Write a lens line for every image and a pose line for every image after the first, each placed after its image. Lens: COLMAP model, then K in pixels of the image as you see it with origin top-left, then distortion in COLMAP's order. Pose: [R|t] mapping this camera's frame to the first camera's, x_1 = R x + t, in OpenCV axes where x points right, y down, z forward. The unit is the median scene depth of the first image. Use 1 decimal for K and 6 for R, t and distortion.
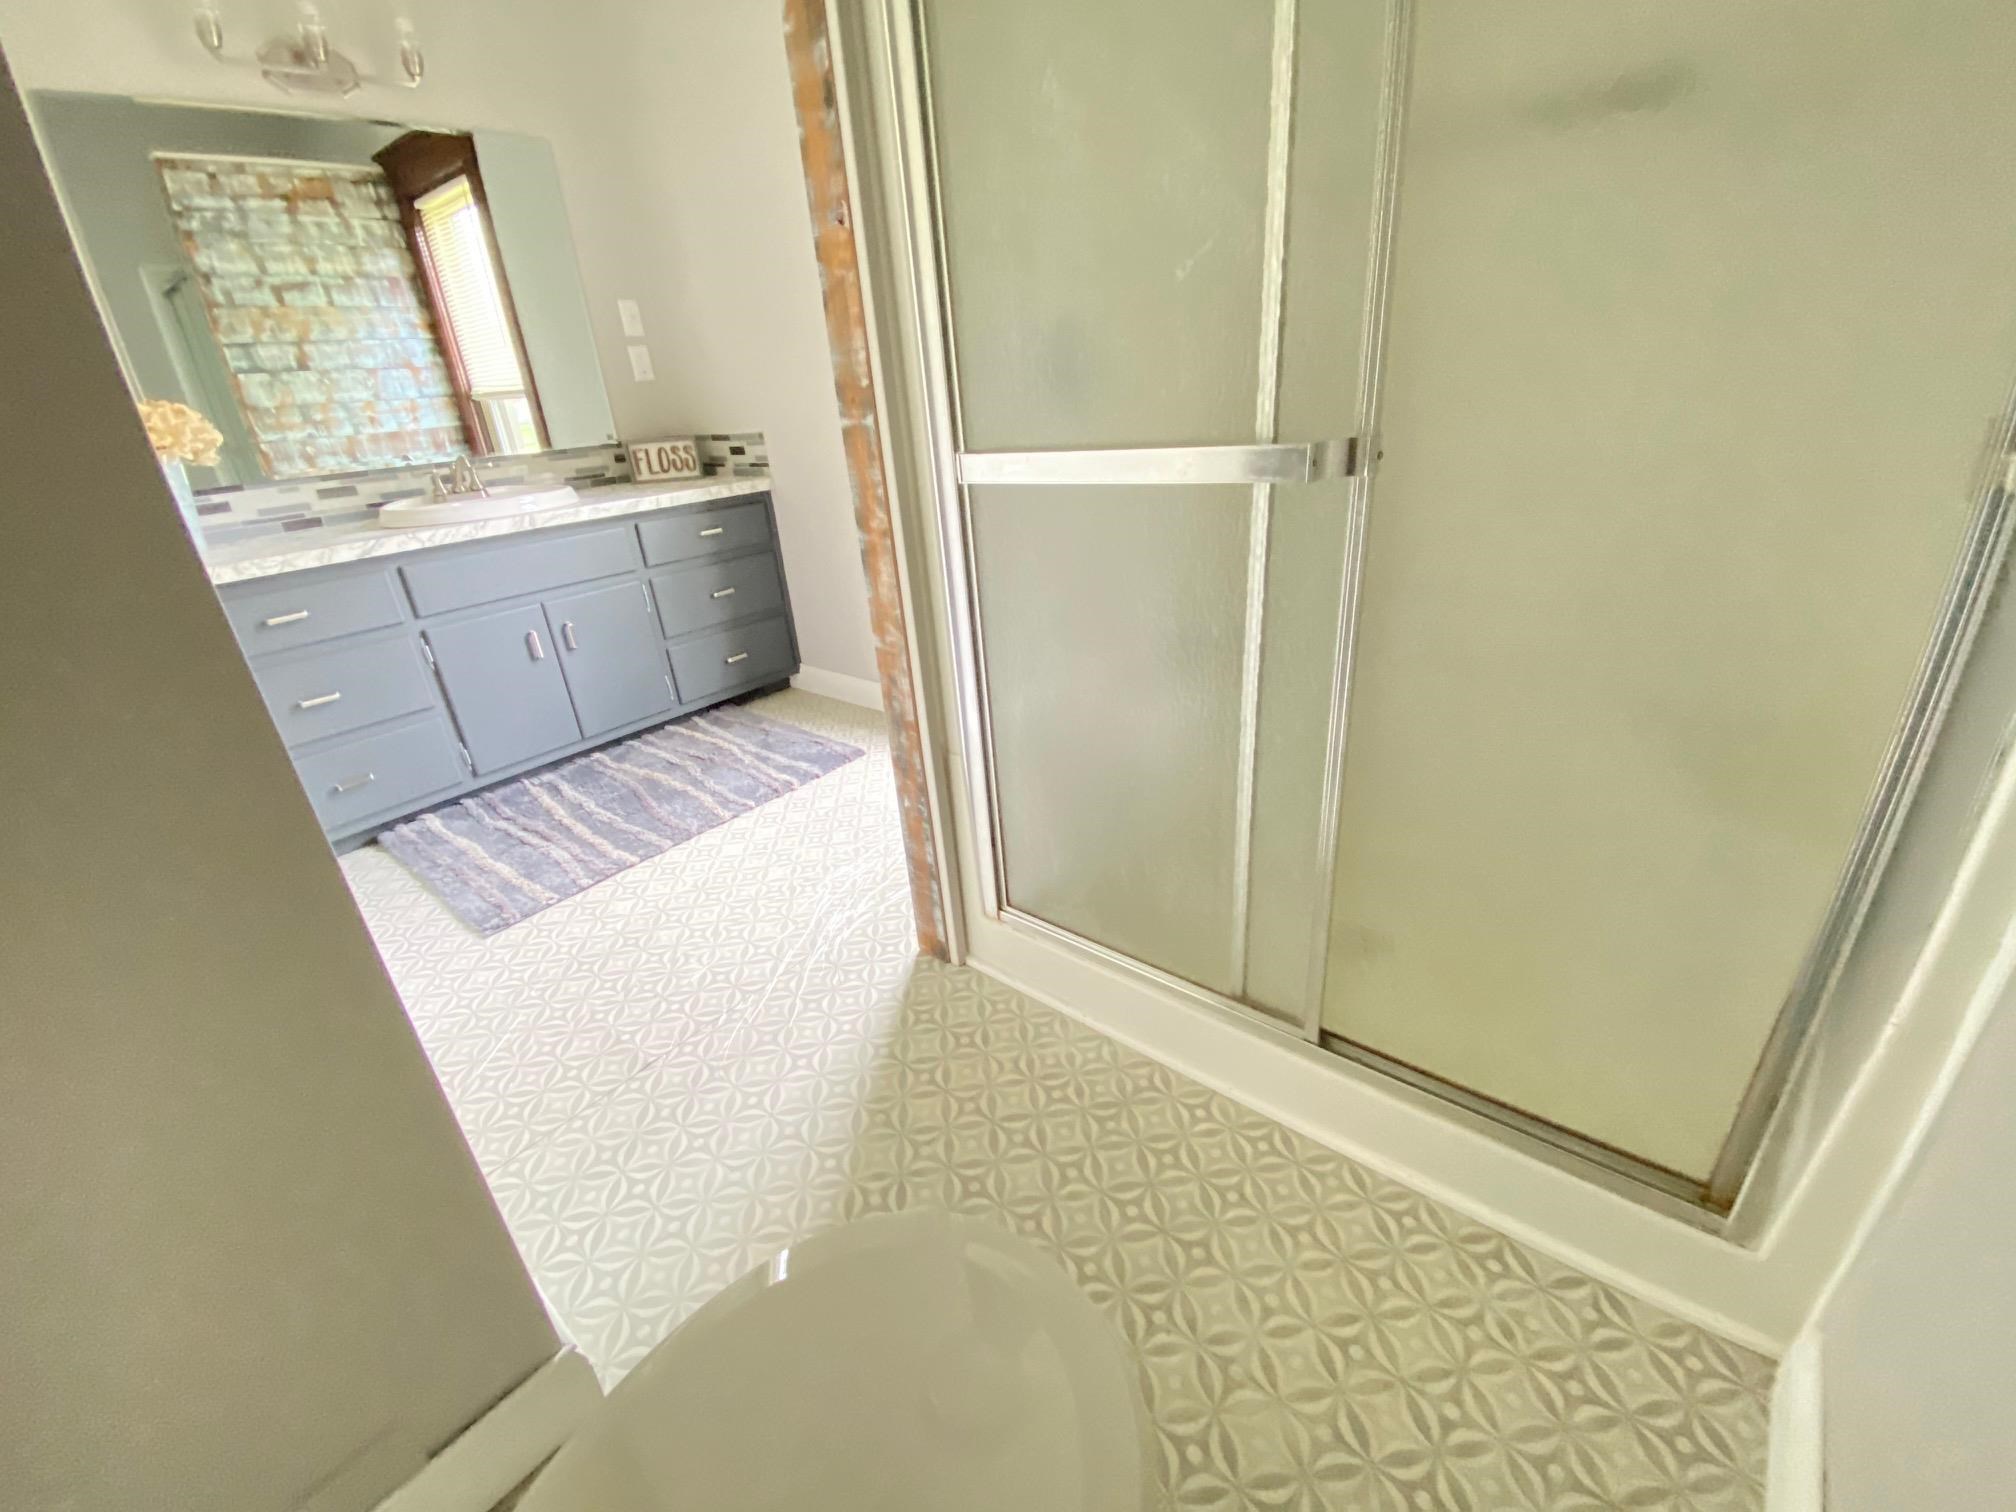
lens RADIAL K [[813.9, 0, 1013.2], [0, 813.9, 740.2], [0, 0, 1]] dist [0.021952, -0.024367]
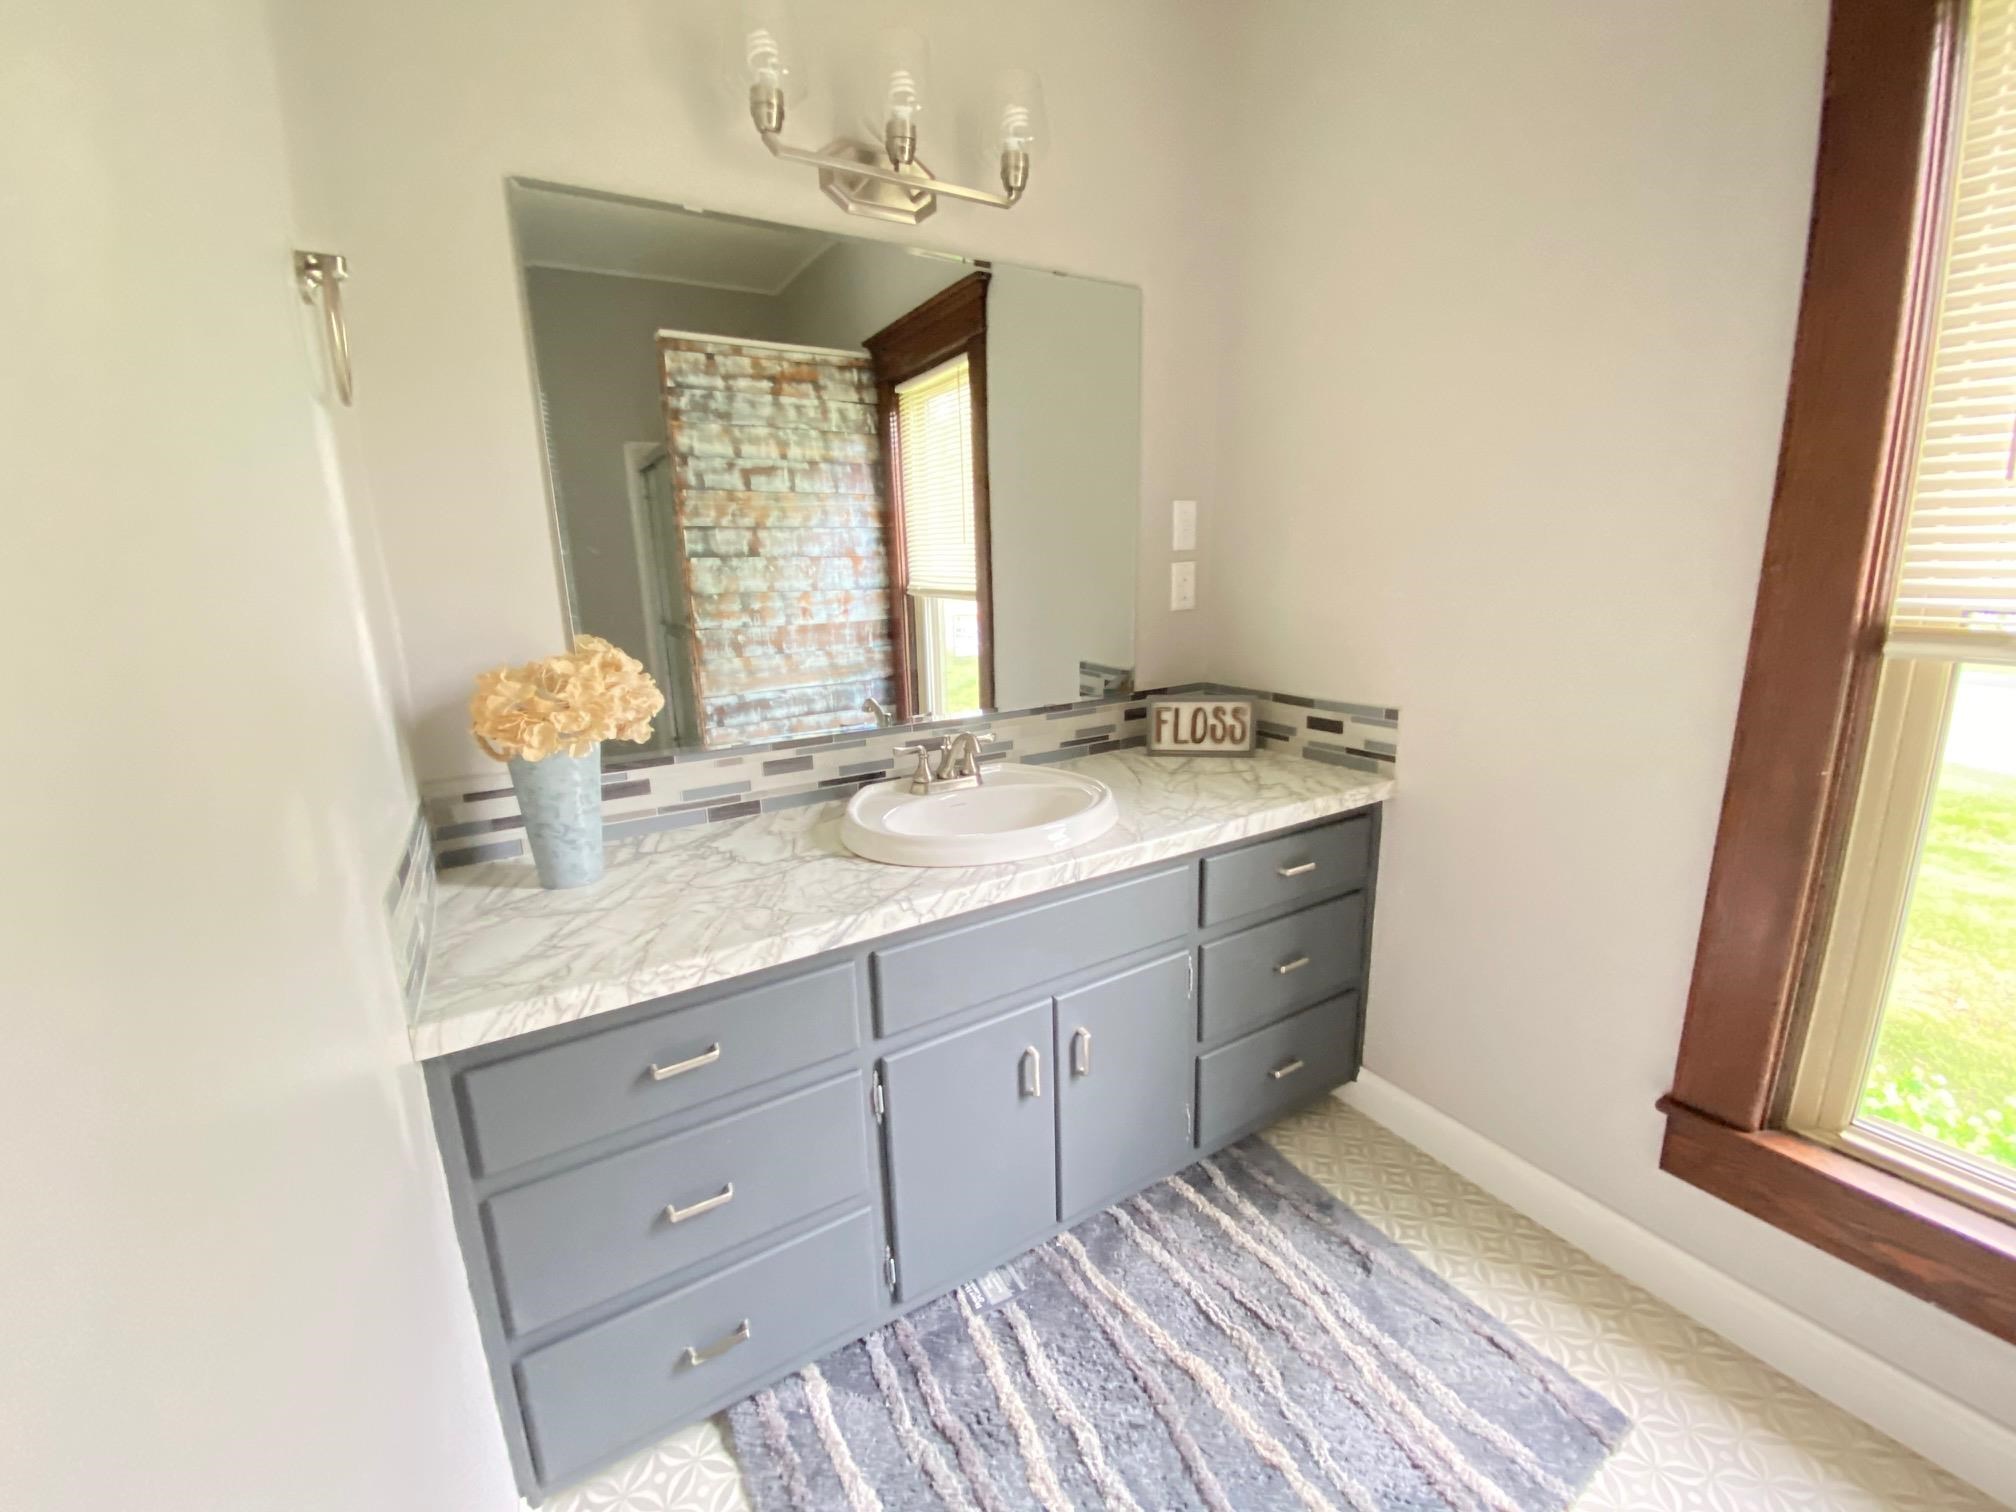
lens RADIAL K [[817.1, 0, 1008.5], [0, 817.1, 748.0], [0, 0, 1]] dist [0.017335, -0.020491]
pose [[0.938299, 0.113404, -0.326701, -0.291308], [-0.169227, 0.974435, -0.147782, -0.165486], [0.301590, 0.193951, 0.933502, 0.280205]]
